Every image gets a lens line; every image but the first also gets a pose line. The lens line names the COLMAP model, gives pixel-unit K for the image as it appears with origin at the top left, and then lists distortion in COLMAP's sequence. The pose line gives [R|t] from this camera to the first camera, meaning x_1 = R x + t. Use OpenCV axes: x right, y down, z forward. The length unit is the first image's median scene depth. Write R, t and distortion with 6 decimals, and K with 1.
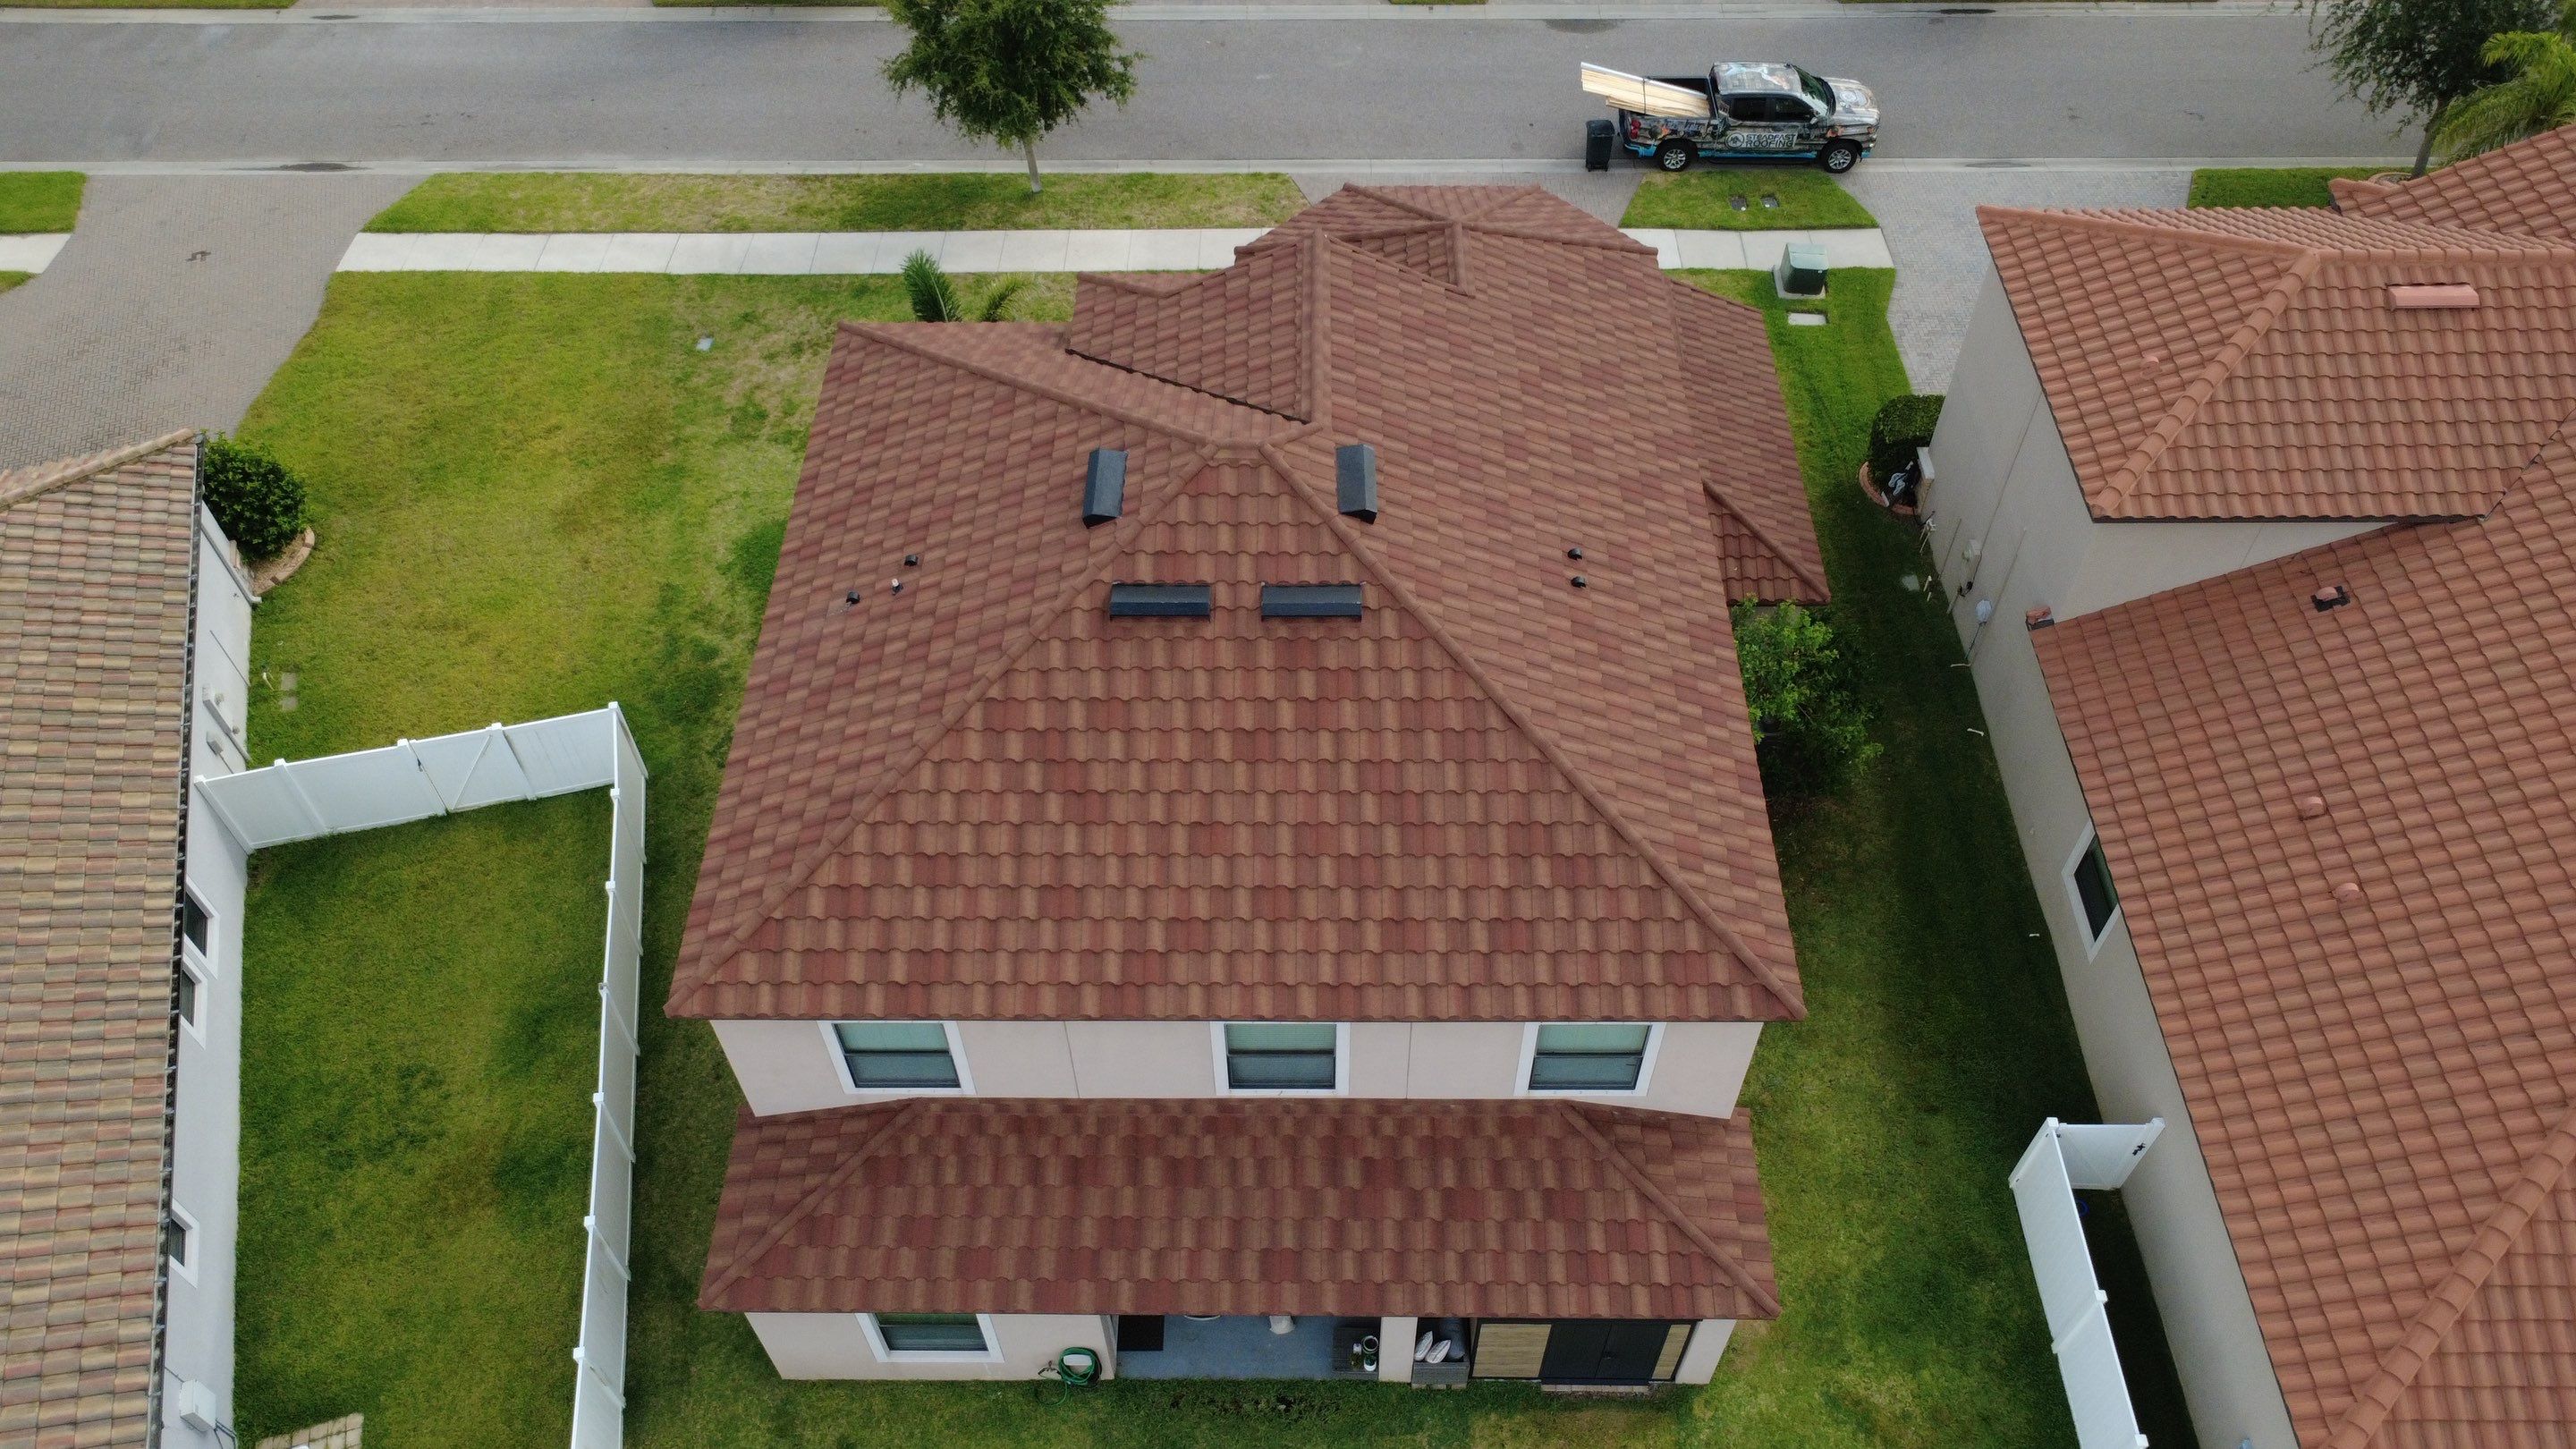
lens RADIAL K [[1874.1, 0, 1284.2], [0, 1874.1, 721.7], [0, 0, 1]] dist [-0.000429, 0.002341]
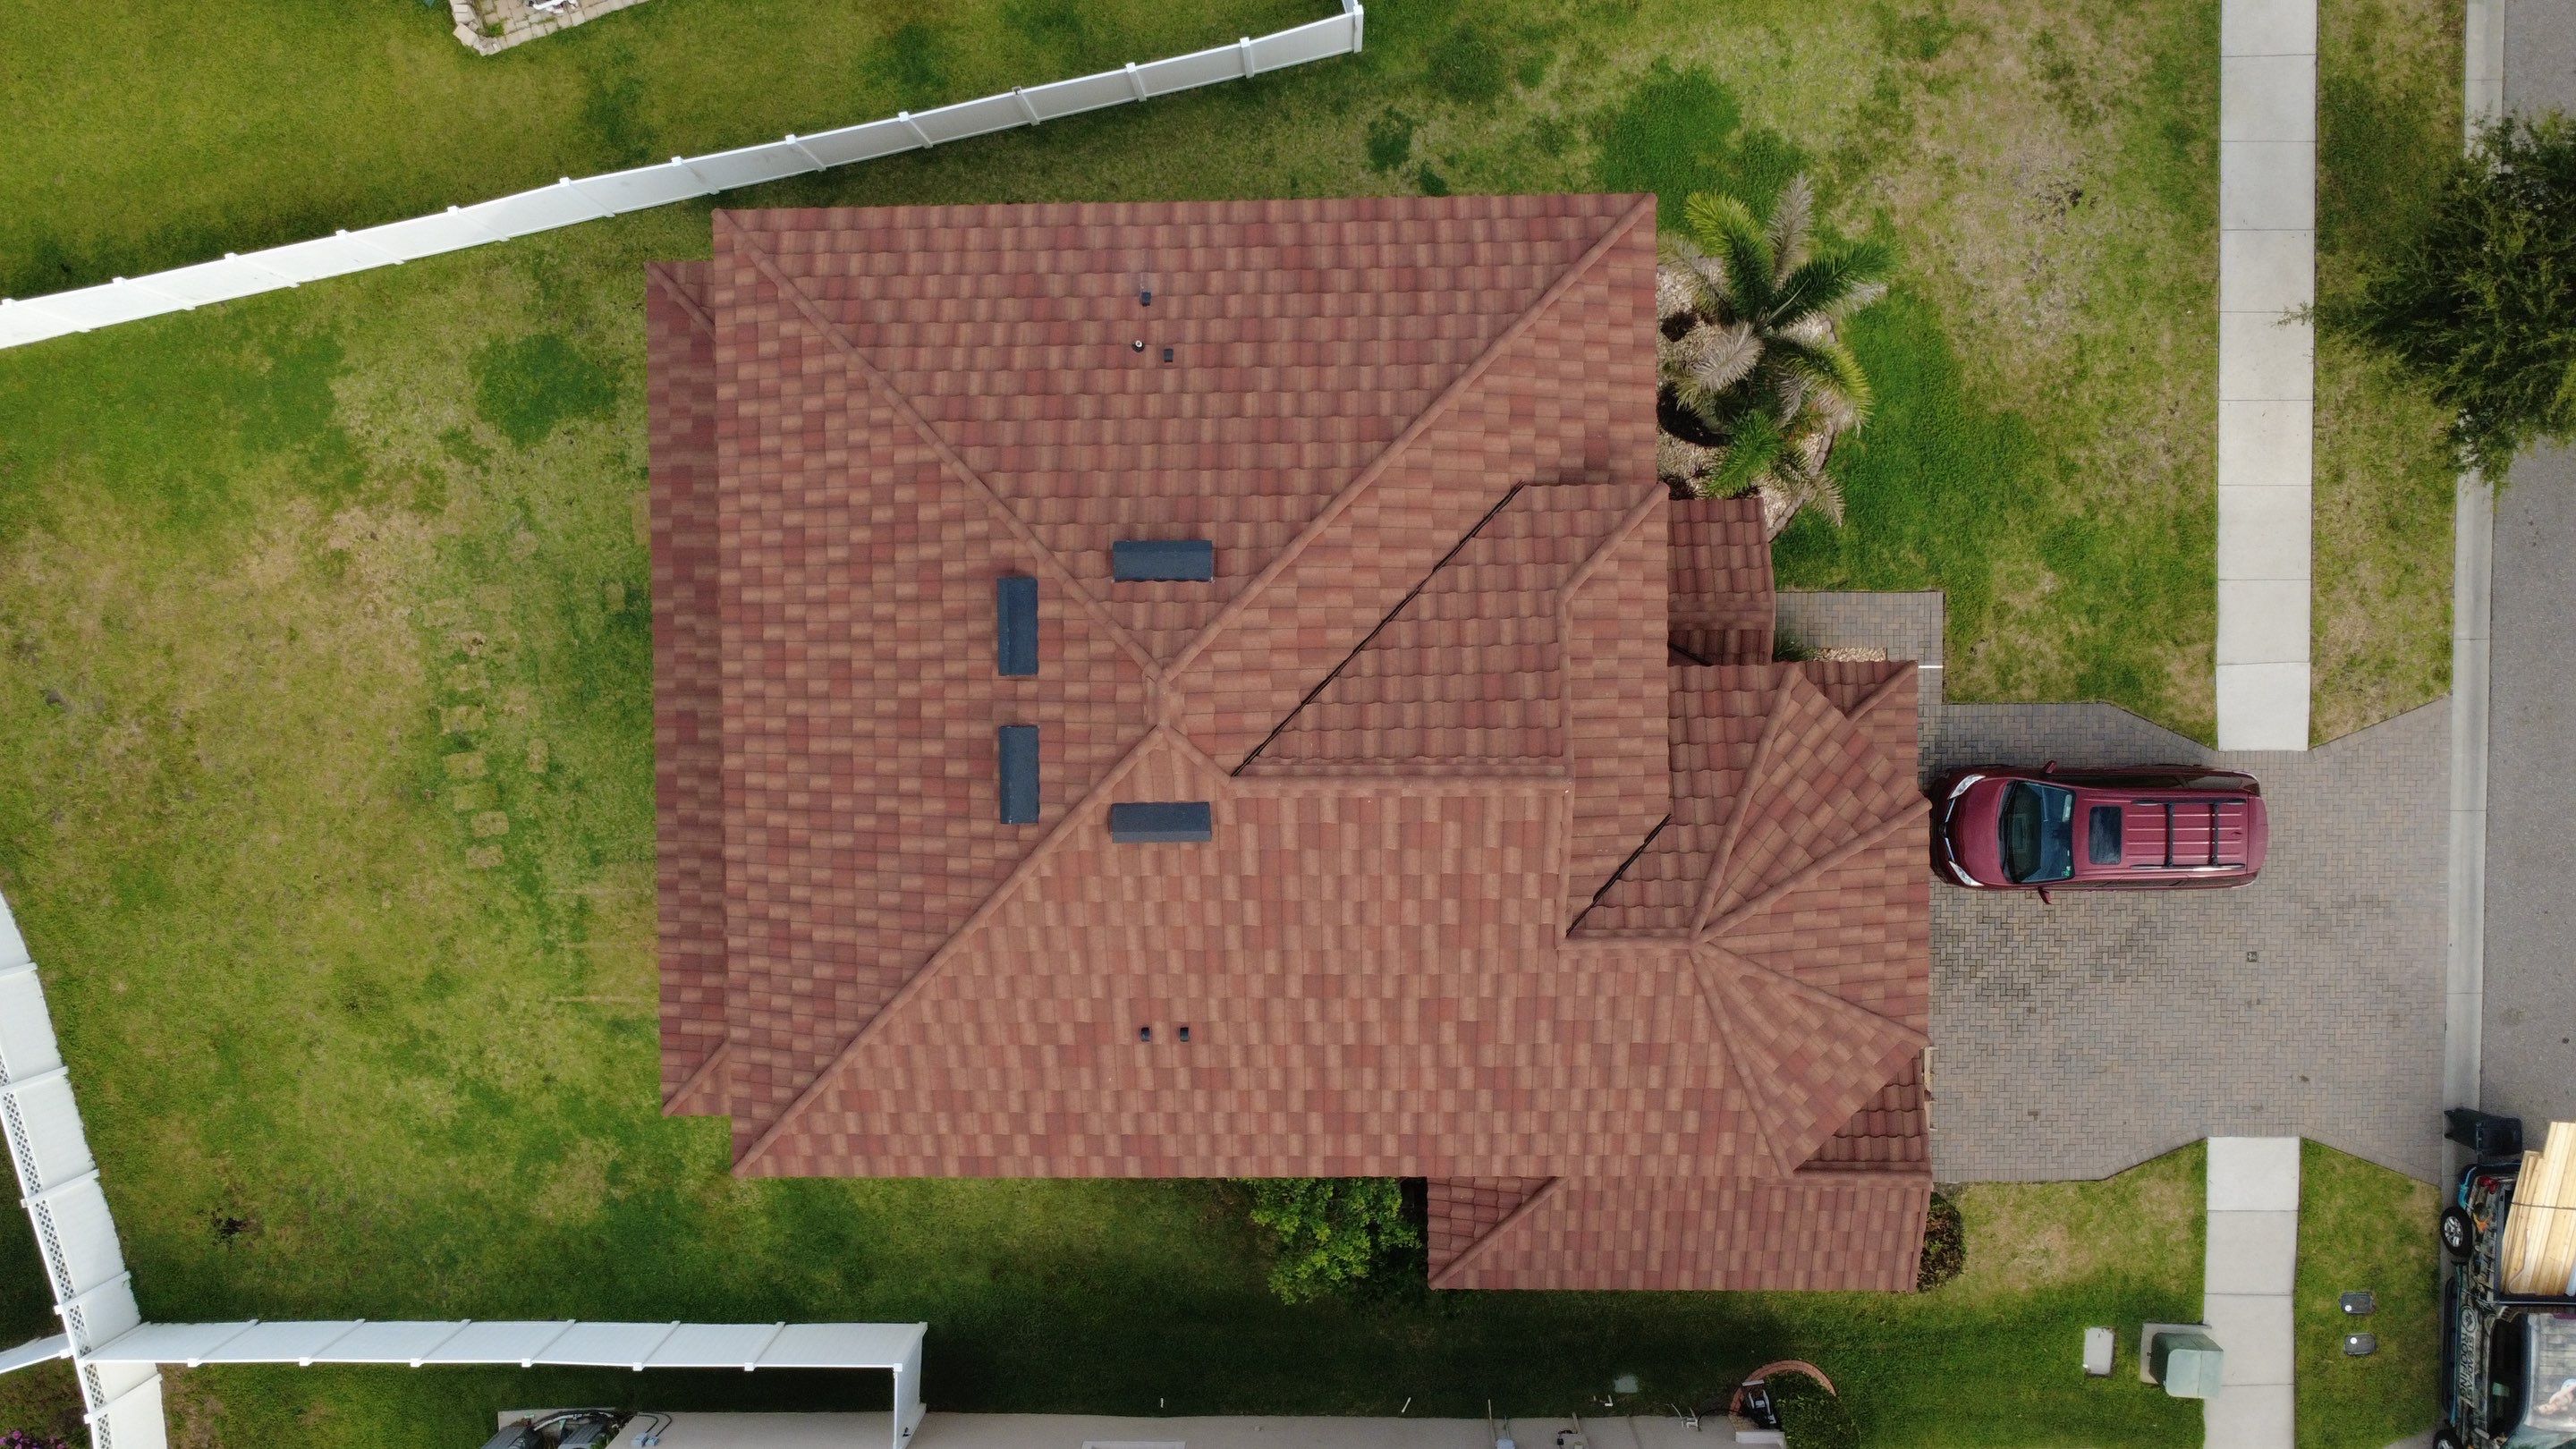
lens RADIAL K [[1877.2, 0, 1283.9], [0, 1877.2, 720.5], [0, 0, 1]] dist [-0.002786, 0.005026]
pose [[0.018056, 0.998405, 0.053500, -0.056047], [-0.747059, -0.022091, 0.664390, -0.708549], [0.664512, -0.051964, 0.745468, 0.278258]]
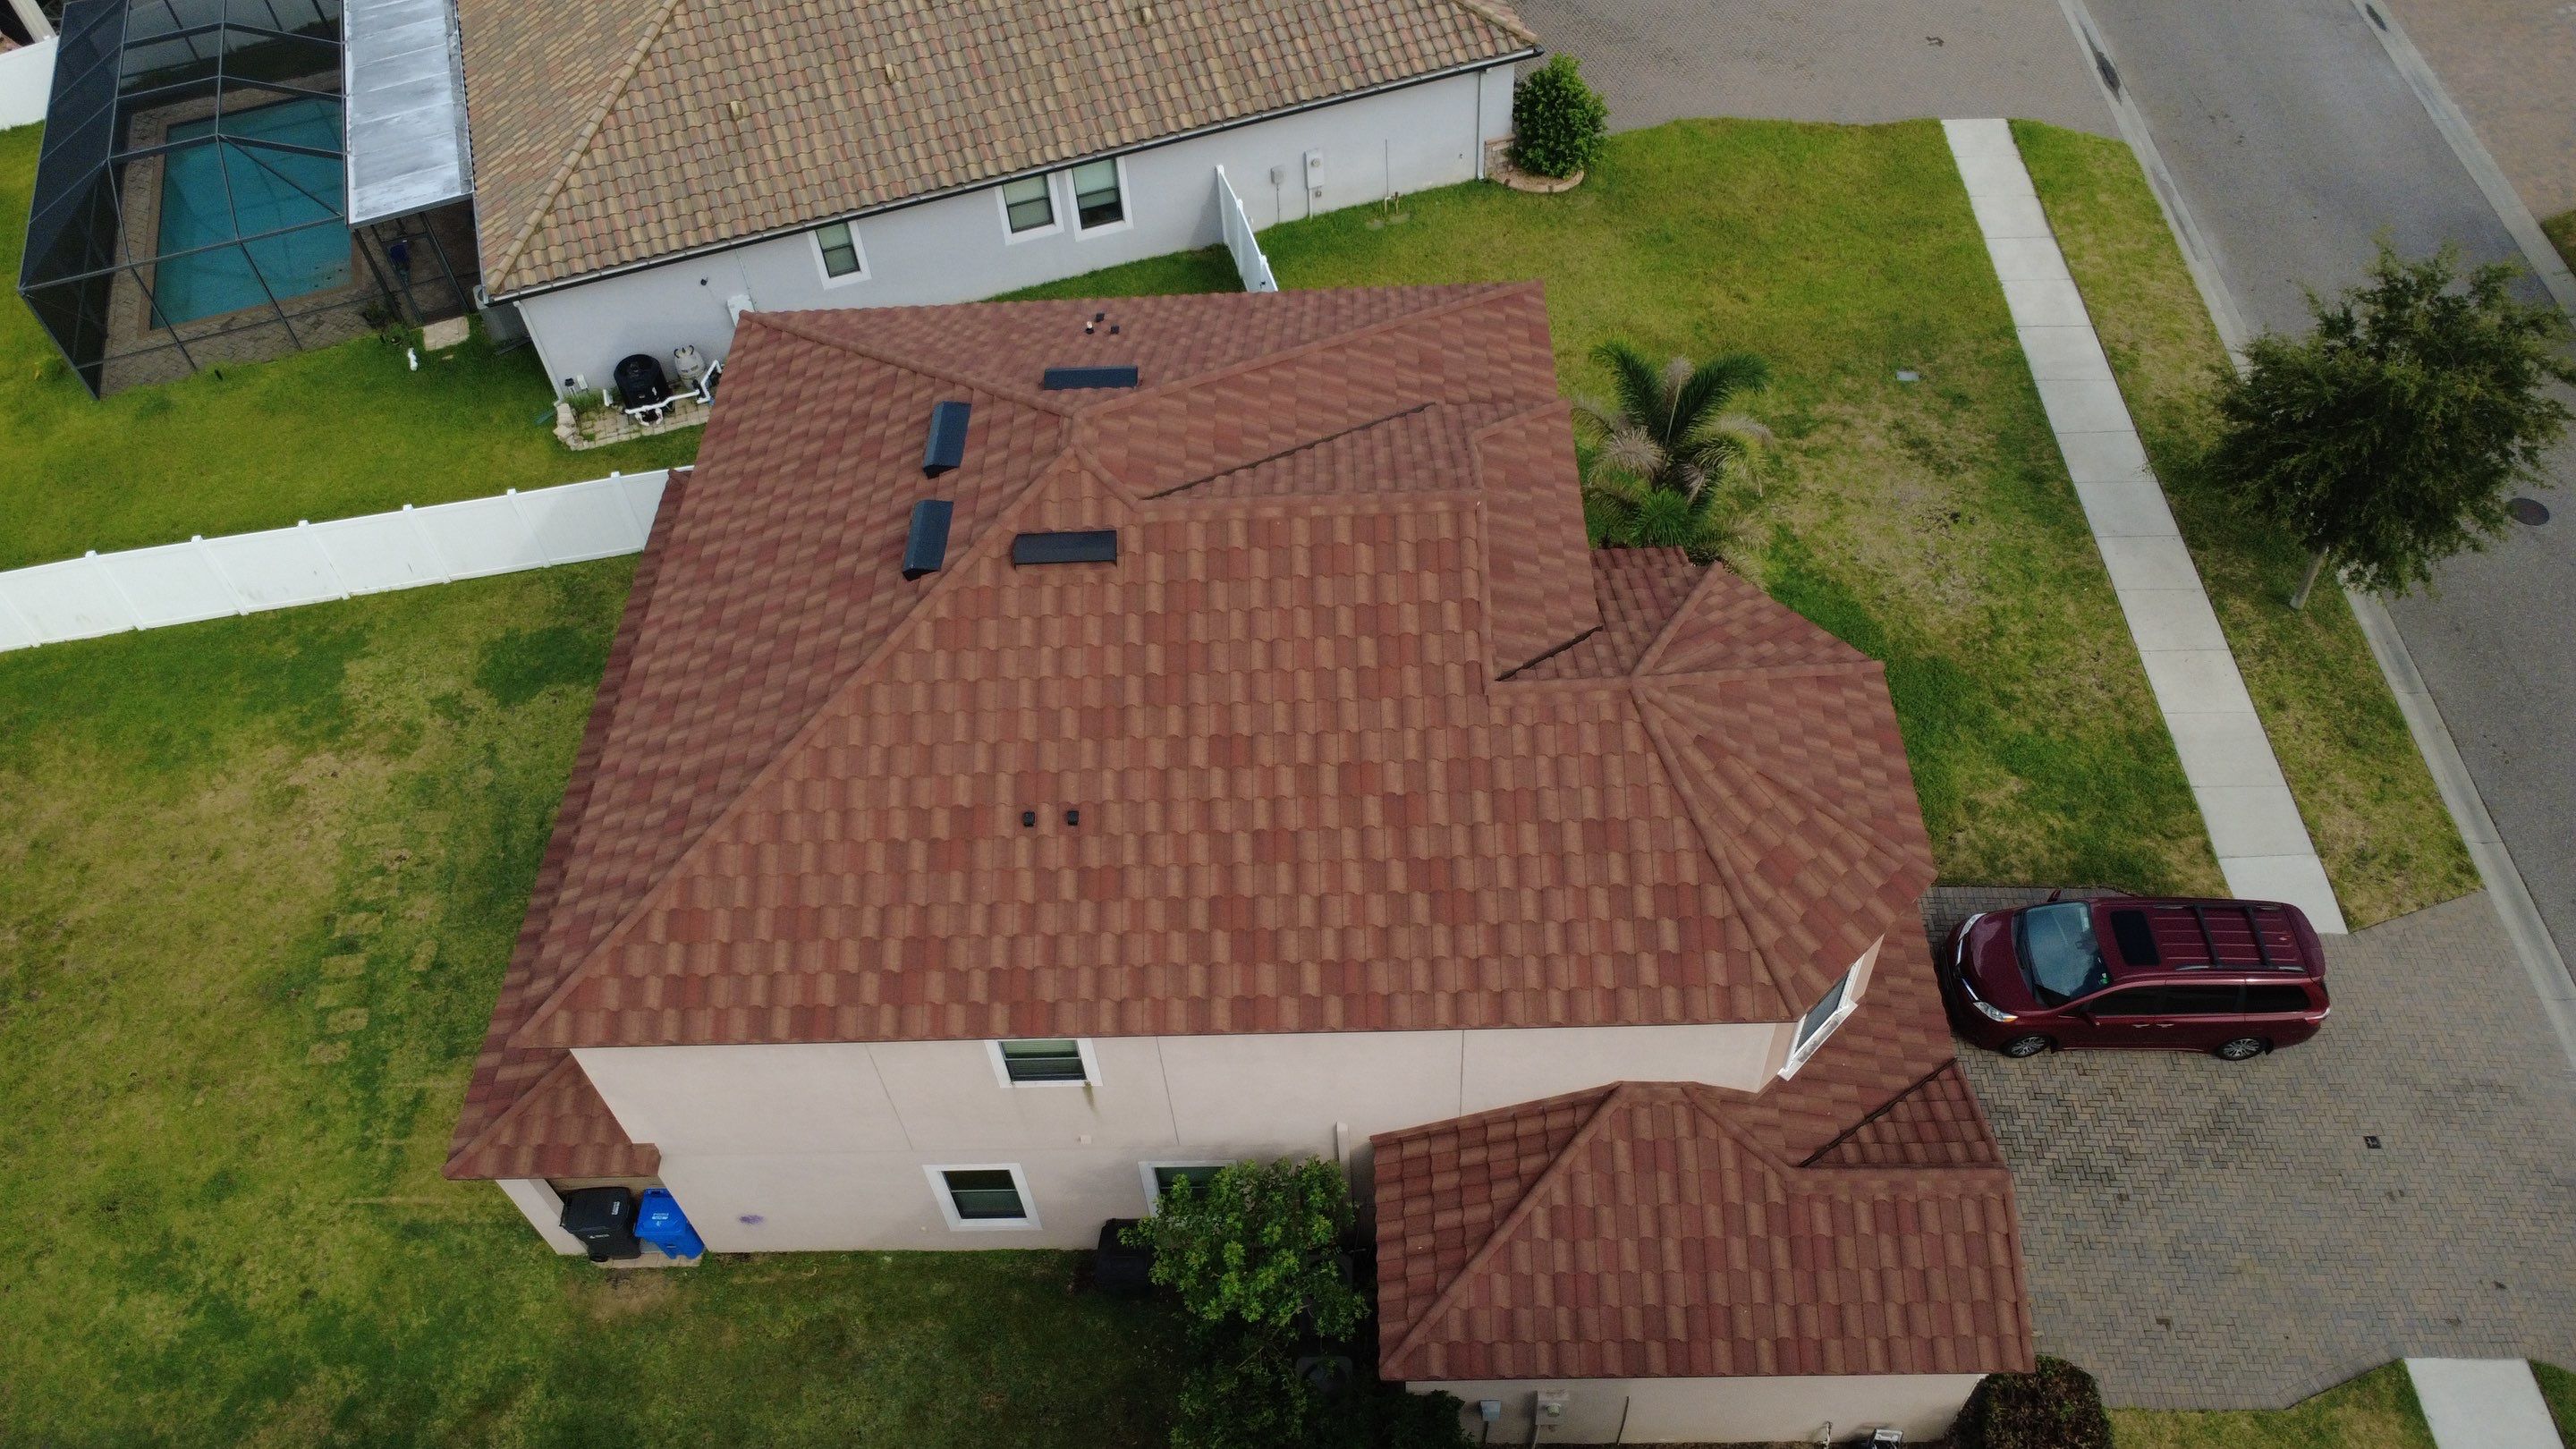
lens RADIAL K [[1877.2, 0, 1283.9], [0, 1877.2, 720.5], [0, 0, 1]] dist [-0.002786, 0.005026]
pose [[0.001088, 0.775900, -0.630854, 0.607739], [-0.733570, 0.429356, 0.526809, -0.579257], [0.679613, 0.462203, 0.569644, 0.498570]]
